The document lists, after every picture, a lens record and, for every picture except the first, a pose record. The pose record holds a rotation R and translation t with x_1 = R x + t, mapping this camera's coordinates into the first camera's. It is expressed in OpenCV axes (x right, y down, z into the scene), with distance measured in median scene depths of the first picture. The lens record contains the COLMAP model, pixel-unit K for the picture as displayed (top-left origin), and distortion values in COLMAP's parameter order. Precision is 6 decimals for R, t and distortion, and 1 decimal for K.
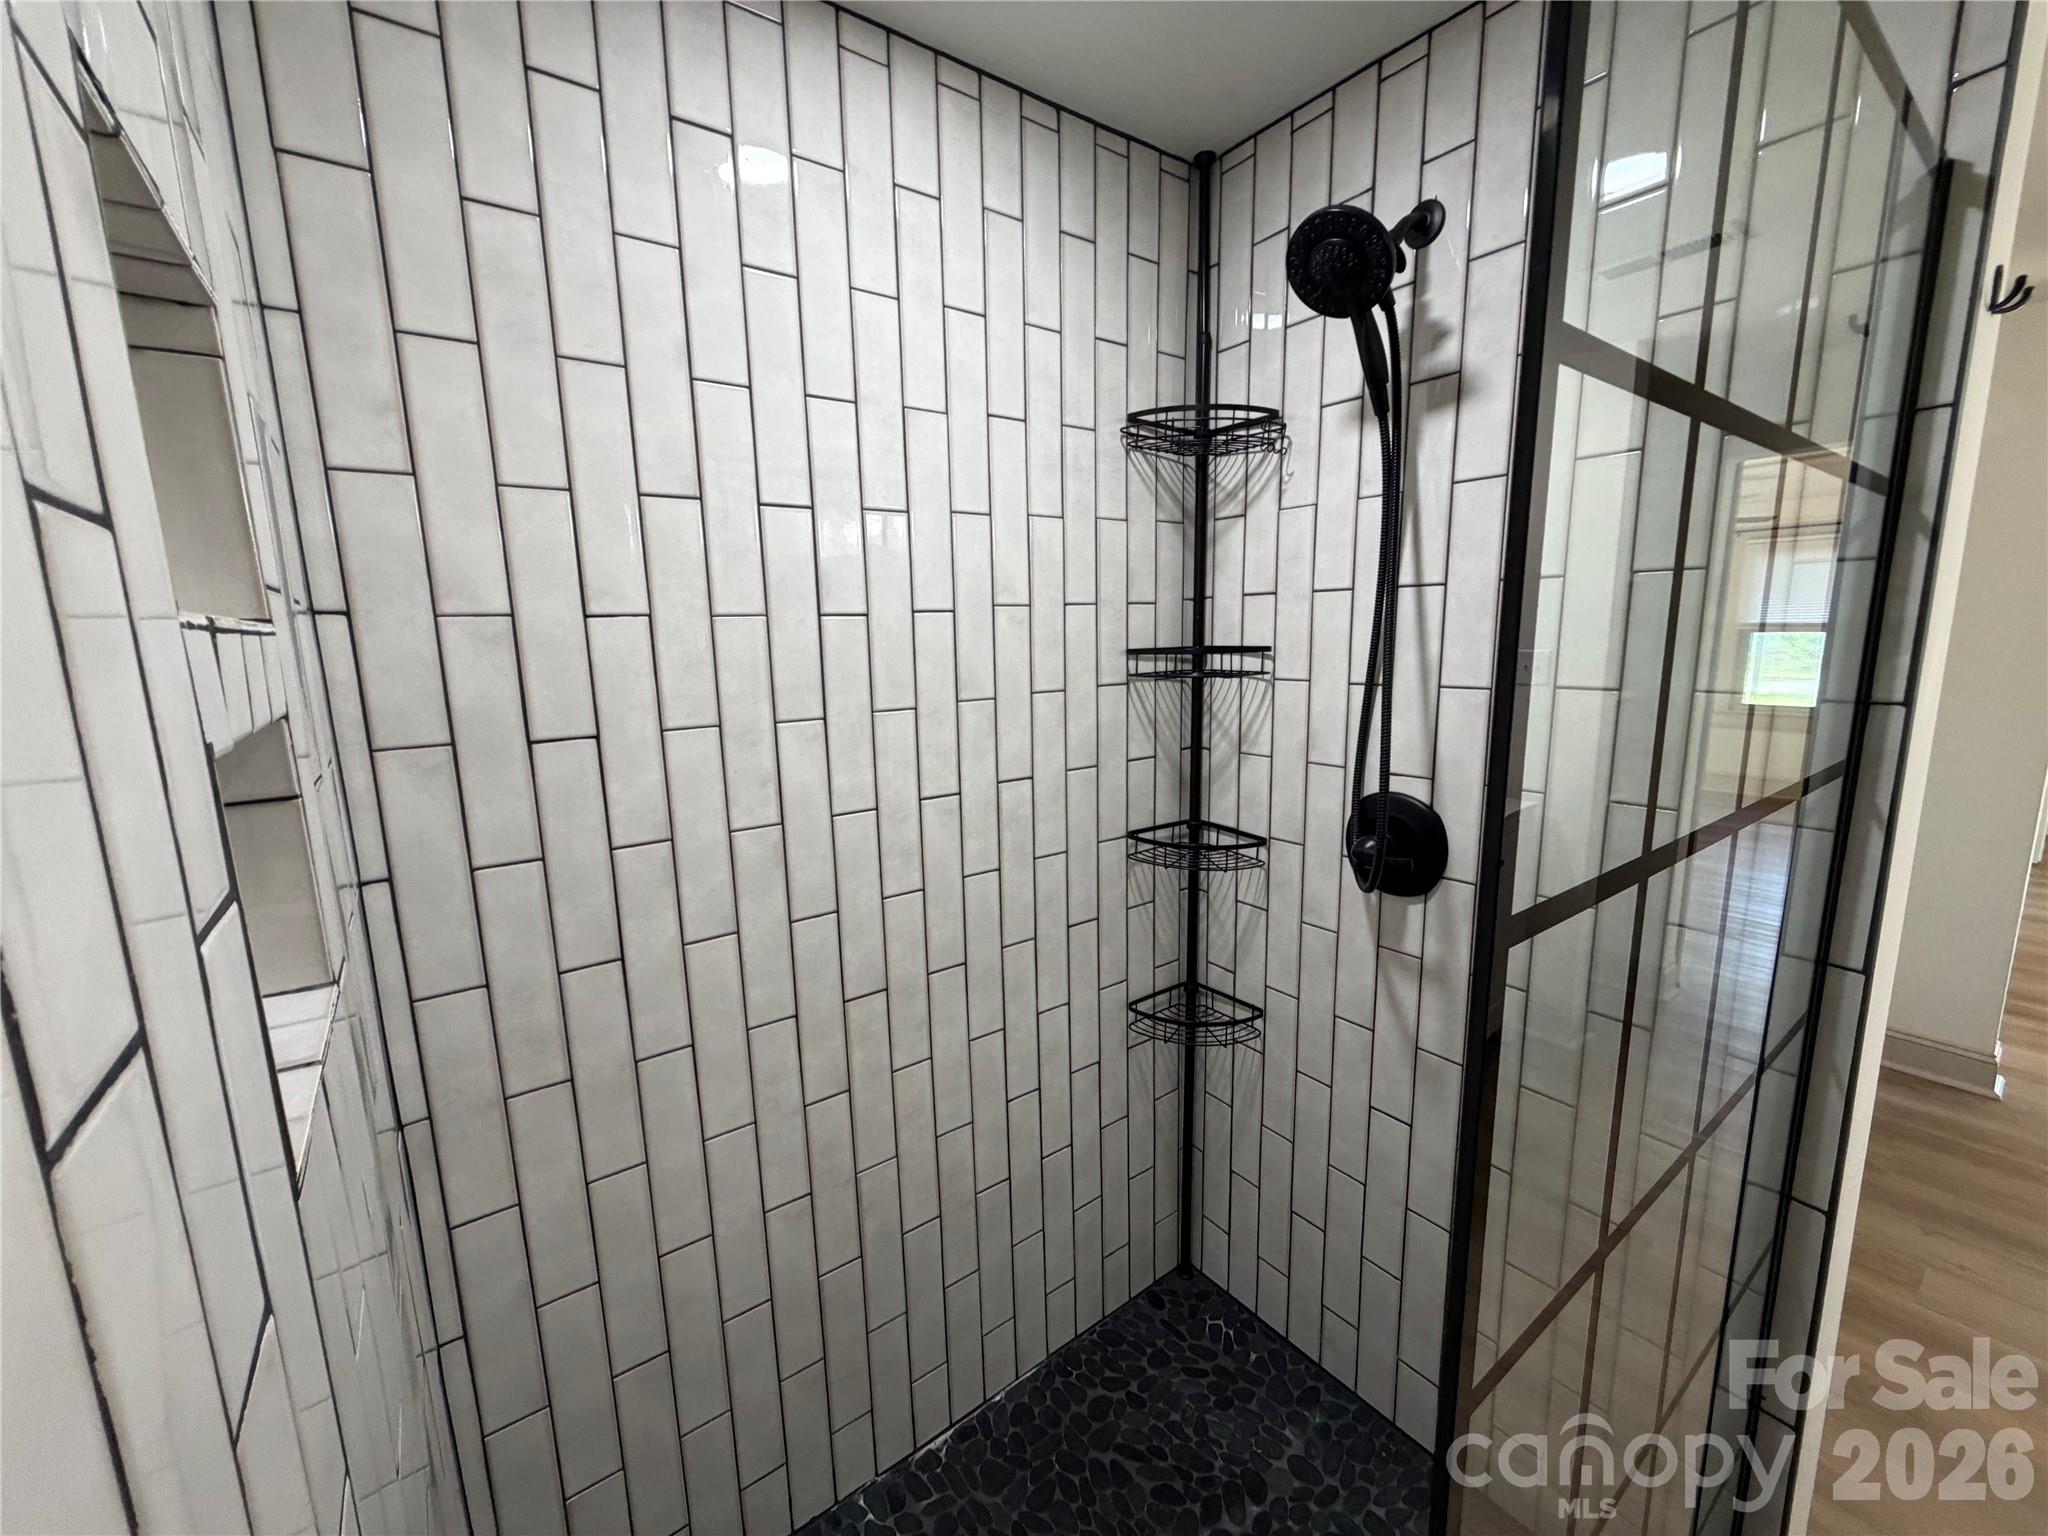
lens RADIAL K [[814.8, 0, 1022.3], [0, 814.8, 770.6], [0, 0, 1]] dist [-0.002138, 0.000553]
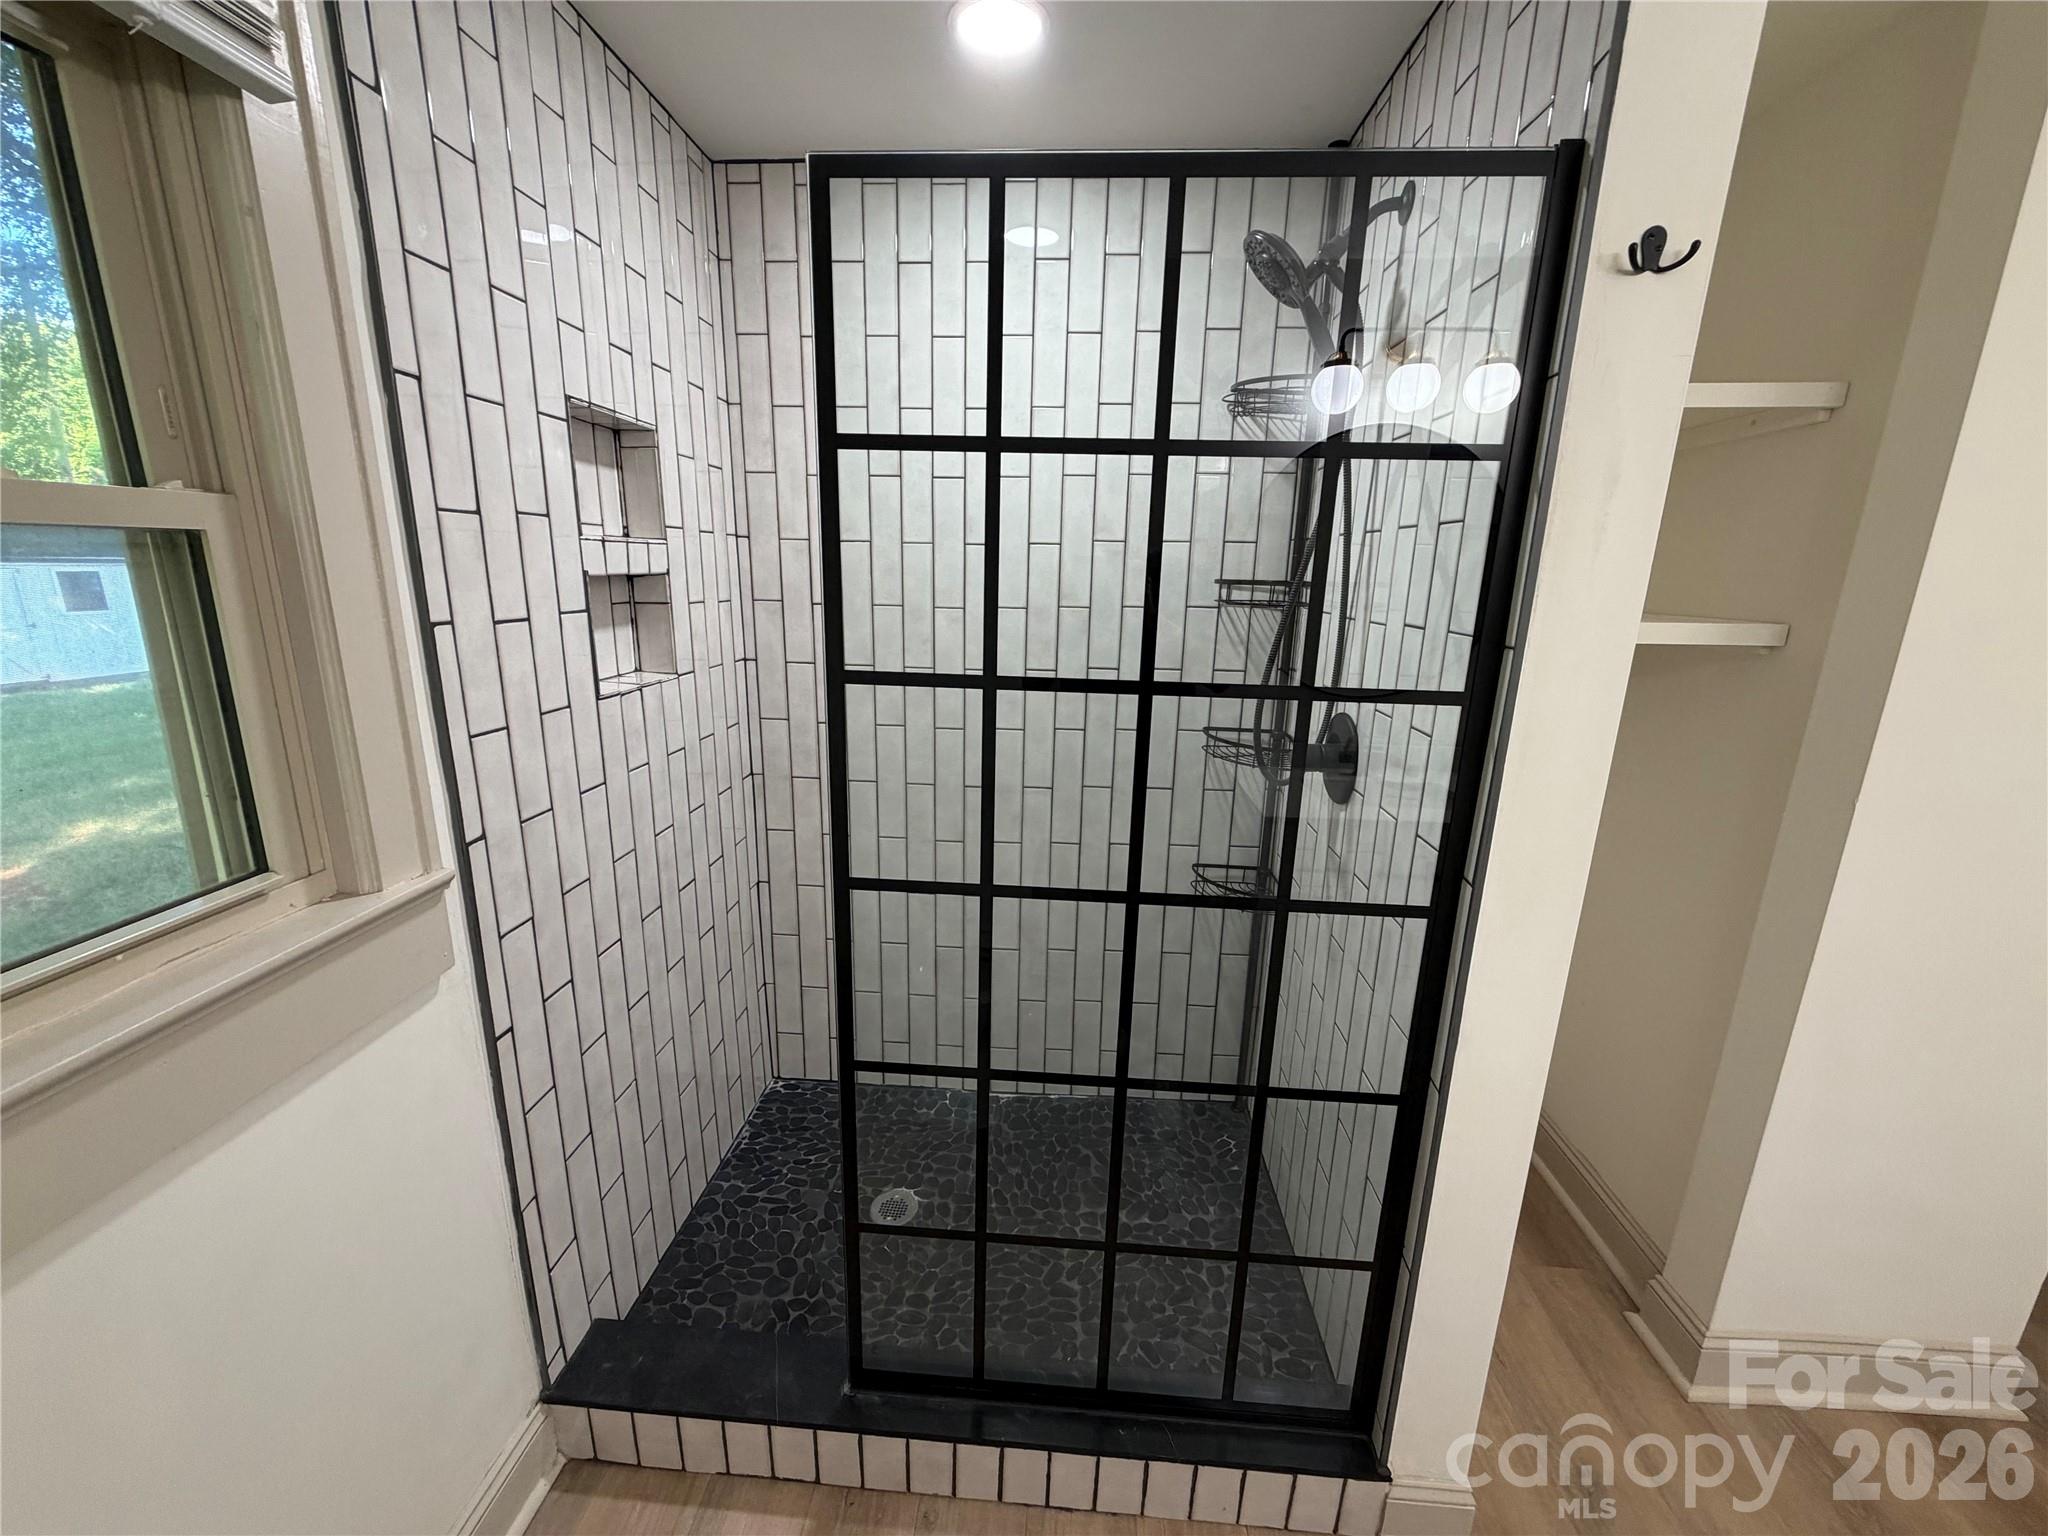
lens RADIAL K [[814.8, 0, 1021.2], [0, 814.8, 765.3], [0, 0, 1]] dist [-0.002138, 0.000553]
pose [[0.764148, 0.195770, -0.614616, 0.714178], [-0.147516, 0.980618, 0.128946, 0.014151], [0.627947, -0.007868, 0.778216, -0.162198]]
